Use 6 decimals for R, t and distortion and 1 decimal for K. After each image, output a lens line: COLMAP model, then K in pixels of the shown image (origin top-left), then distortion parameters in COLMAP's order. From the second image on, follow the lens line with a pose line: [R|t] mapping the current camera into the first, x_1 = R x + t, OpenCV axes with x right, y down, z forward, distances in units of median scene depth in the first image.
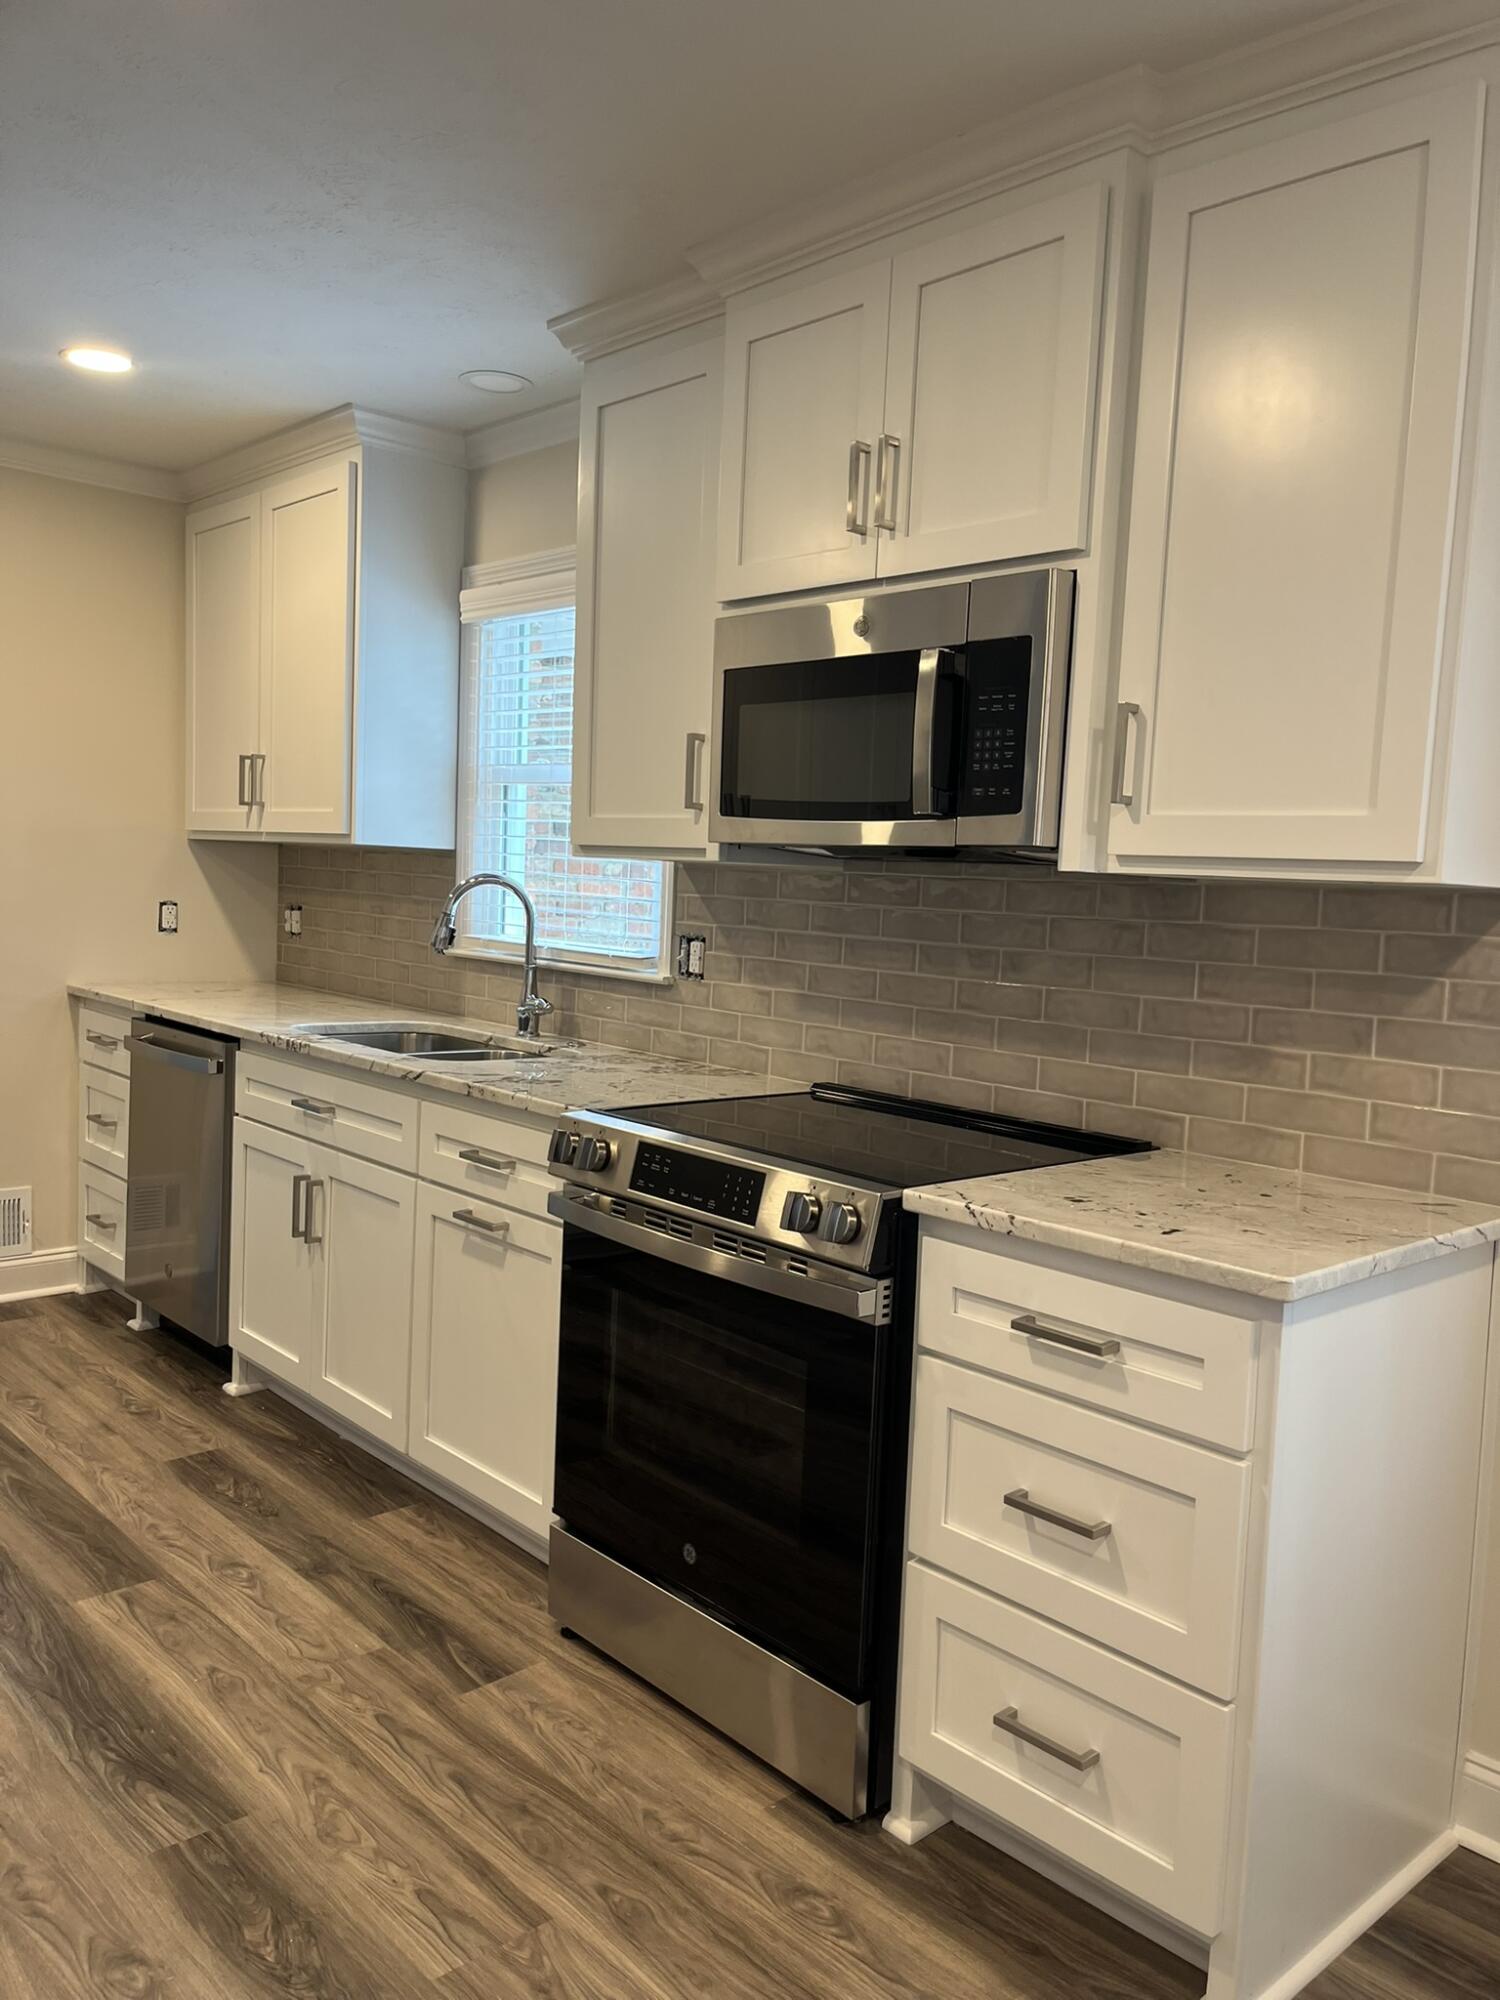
lens RADIAL K [[1527.4, 0, 759.5], [0, 1527.4, 1000.6], [0, 0, 1]] dist [0.045372, -0.070390]
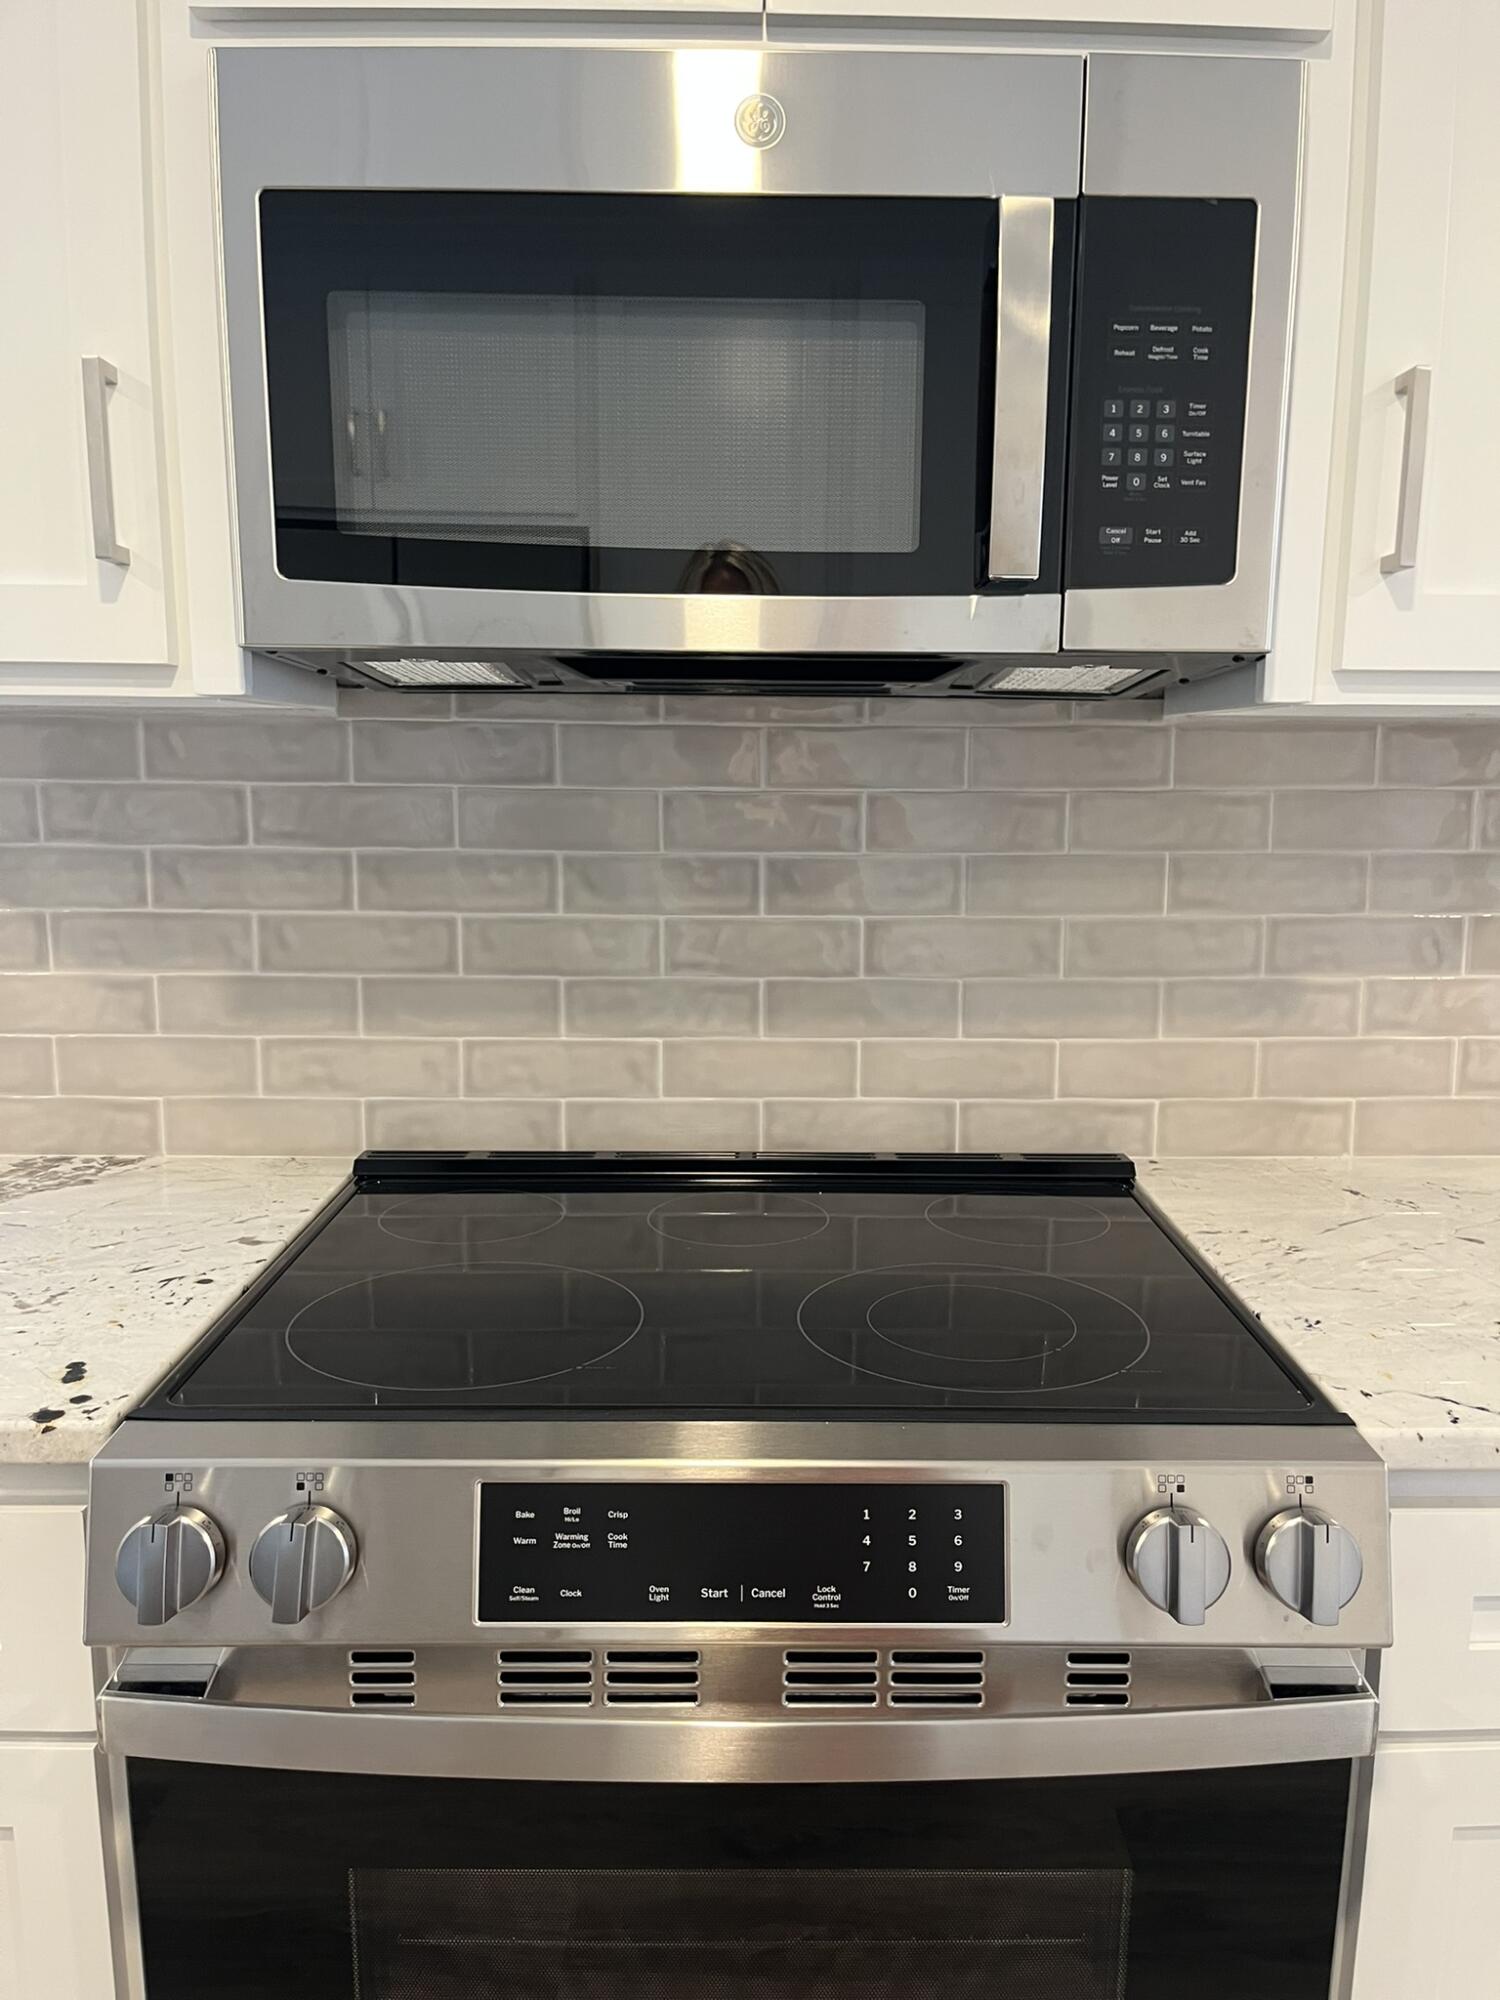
lens RADIAL K [[1527.4, 0, 747.4], [0, 1527.4, 998.6], [0, 0, 1]] dist [0.045372, -0.070390]
pose [[0.658091, -0.154694, 0.736875, -0.246309], [0.080267, 0.987504, 0.135624, -0.055444], [-0.748647, -0.030106, 0.662285, 0.619054]]
